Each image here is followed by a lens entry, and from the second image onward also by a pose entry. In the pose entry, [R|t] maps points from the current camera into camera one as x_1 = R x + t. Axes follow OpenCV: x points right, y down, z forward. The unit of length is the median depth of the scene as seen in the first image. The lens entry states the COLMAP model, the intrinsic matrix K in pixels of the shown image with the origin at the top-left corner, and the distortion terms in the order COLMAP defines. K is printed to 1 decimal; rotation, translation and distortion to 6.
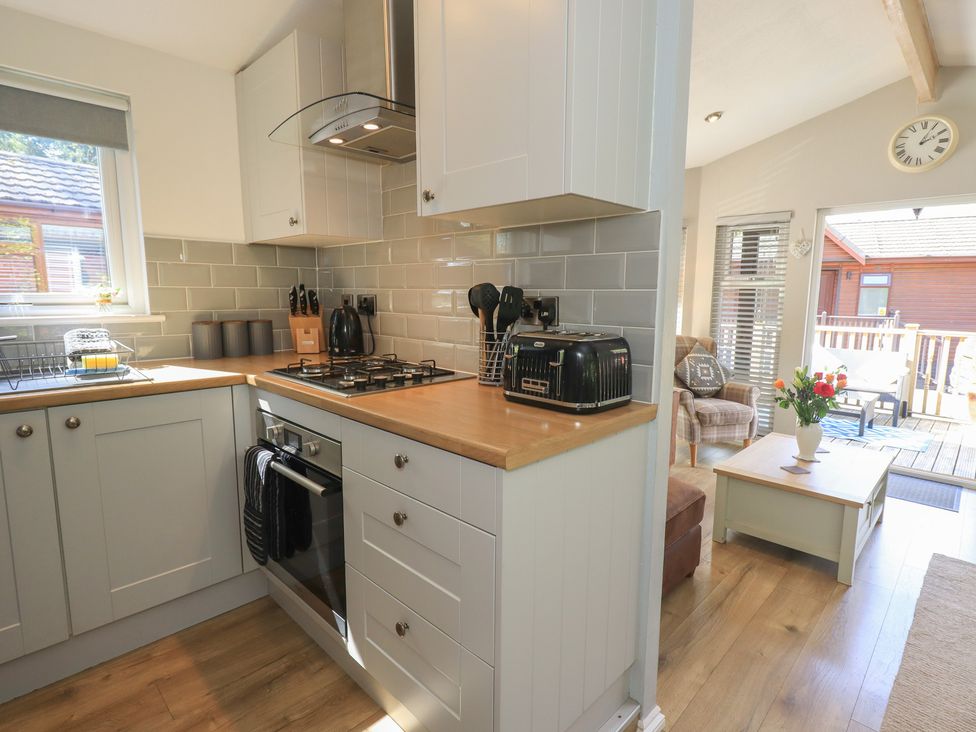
lens RADIAL K [[515.3, 0, 457.5], [0, 515.3, 364.0], [0, 0, 1]] dist [0.004856, 0.000293]
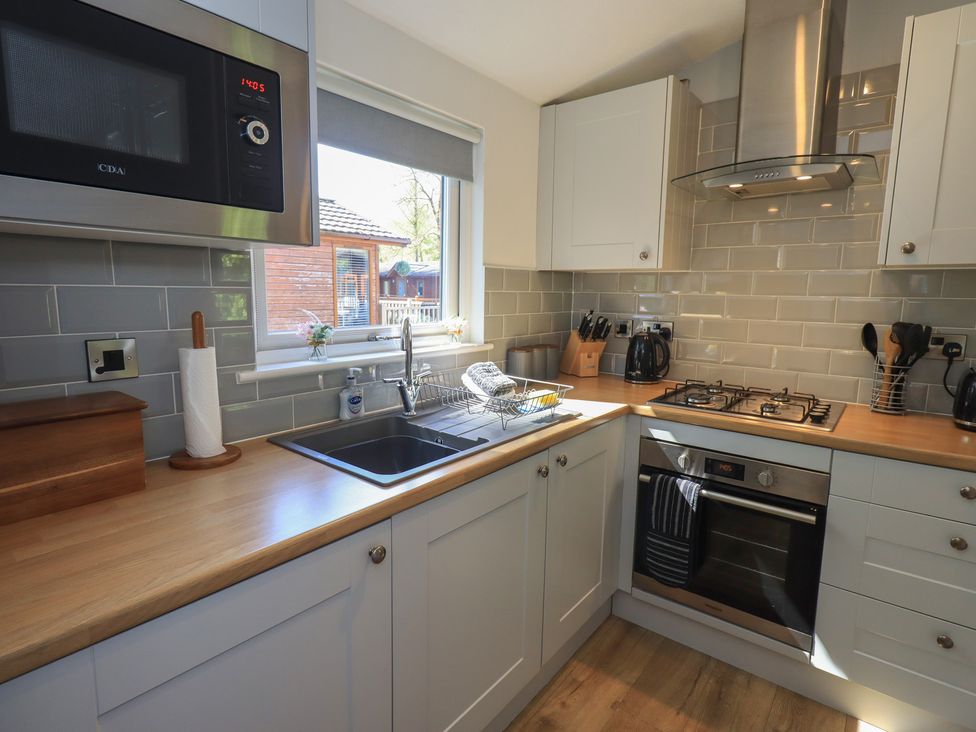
lens RADIAL K [[515.3, 0, 484.3], [0, 515.3, 364.5], [0, 0, 1]] dist [0.004856, 0.000293]
pose [[0.993090, -0.010844, 0.116852, -0.660998], [0.010891, 0.999941, 0.000242, -0.051221], [-0.116848, 0.001032, 0.993149, 0.000182]]
